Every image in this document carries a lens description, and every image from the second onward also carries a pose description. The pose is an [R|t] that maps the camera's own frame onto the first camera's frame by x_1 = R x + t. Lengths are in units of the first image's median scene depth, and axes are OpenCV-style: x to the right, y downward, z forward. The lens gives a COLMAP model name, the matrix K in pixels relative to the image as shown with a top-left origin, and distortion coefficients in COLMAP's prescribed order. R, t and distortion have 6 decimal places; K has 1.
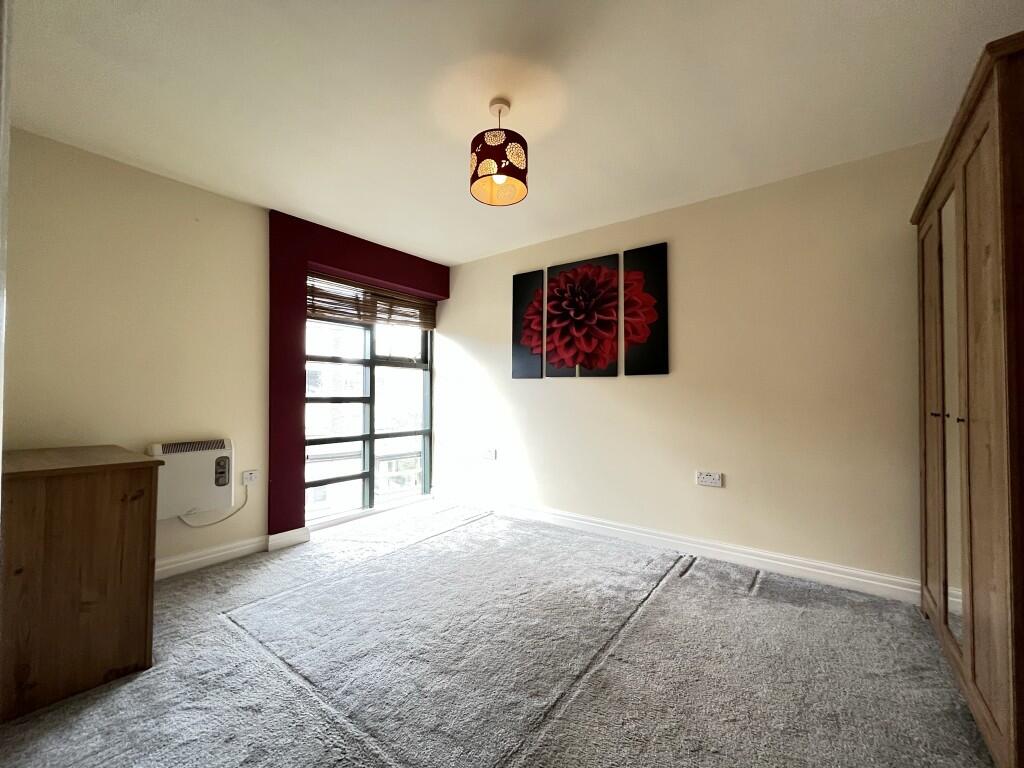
lens RADIAL K [[411.8, 0, 512.0], [0, 411.8, 384.0], [0, 0, 1]] dist [-0.008829, 0.000100]
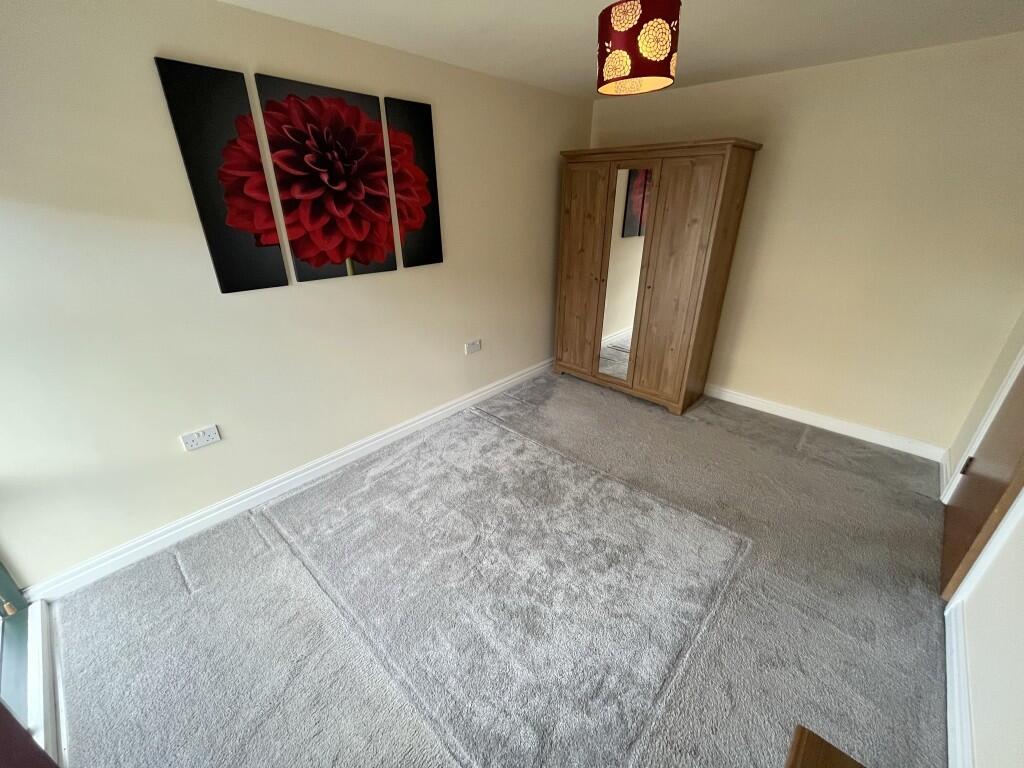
lens RADIAL K [[411.8, 0, 512.0], [0, 411.8, 384.0], [0, 0, 1]] dist [-0.008829, 0.000100]
pose [[0.094524, -0.414431, 0.905159, -0.572436], [-0.021385, 0.908175, 0.418045, -0.159290], [-0.995293, -0.058872, 0.076981, 0.659947]]
